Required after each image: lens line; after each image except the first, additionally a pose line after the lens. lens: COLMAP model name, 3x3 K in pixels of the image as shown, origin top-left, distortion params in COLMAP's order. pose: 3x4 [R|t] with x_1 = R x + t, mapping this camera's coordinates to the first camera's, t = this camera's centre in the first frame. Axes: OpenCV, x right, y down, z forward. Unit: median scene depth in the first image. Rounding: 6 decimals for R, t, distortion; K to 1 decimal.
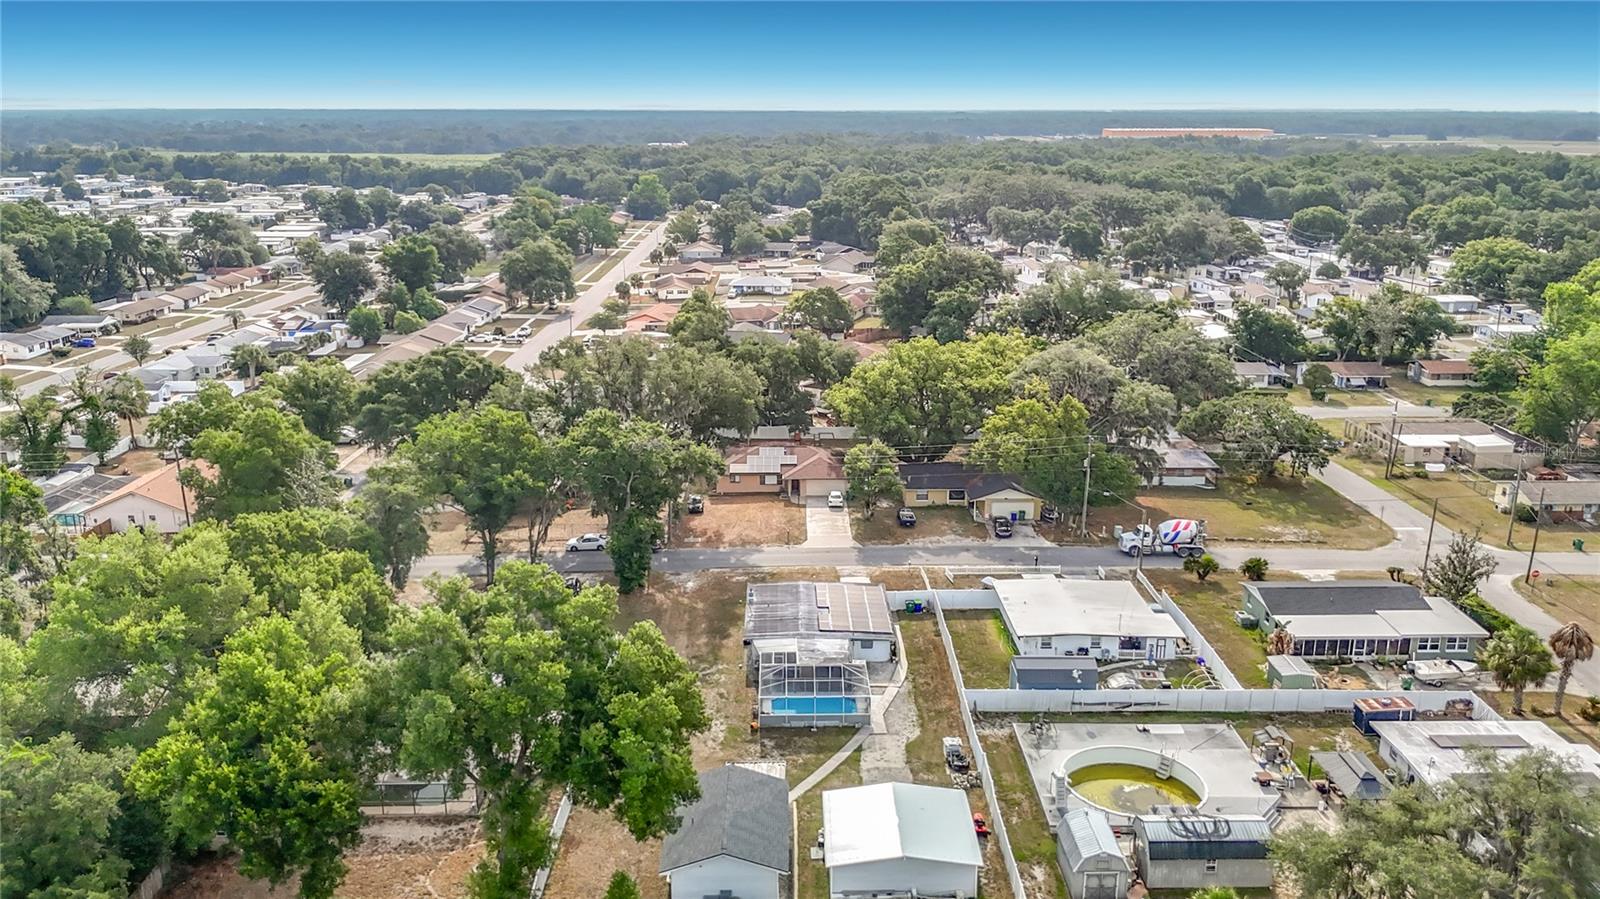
lens RADIAL K [[1180.8, 0, 800.0], [0, 1180.8, 449.5], [0, 0, 1]] dist [0.124064, -0.117633]
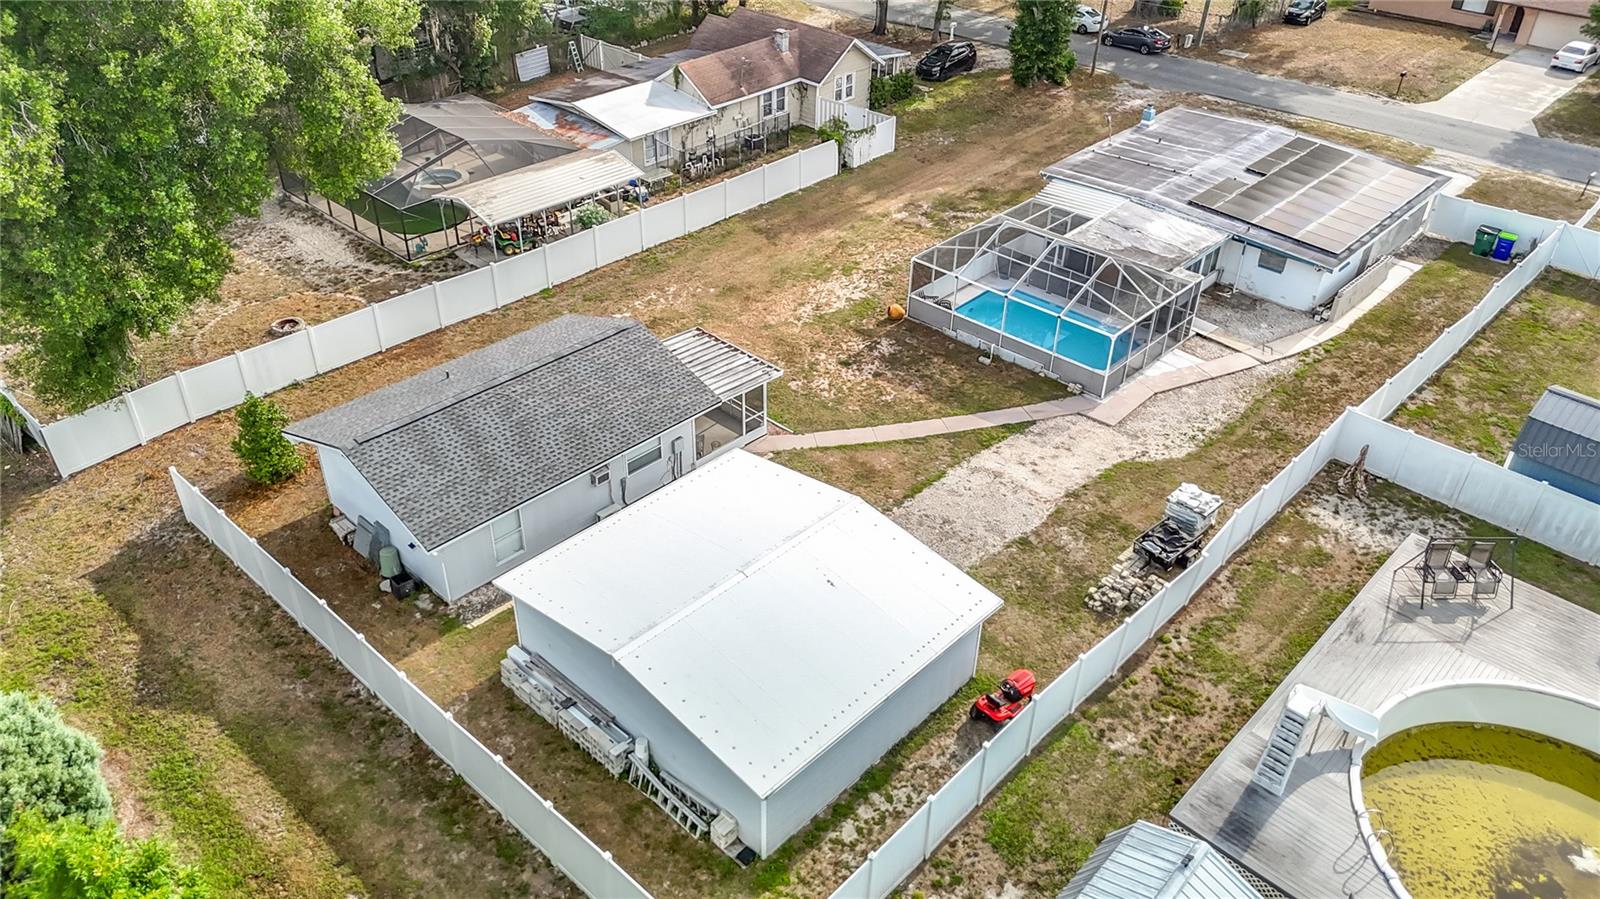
lens RADIAL K [[1180.8, 0, 800.0], [0, 1180.8, 449.5], [0, 0, 1]] dist [0.124064, -0.117633]
pose [[0.736865, 0.408354, -0.538773, 0.215485], [-0.212476, 0.896461, 0.388859, 0.094753], [0.641781, -0.172061, 0.747337, 0.564063]]
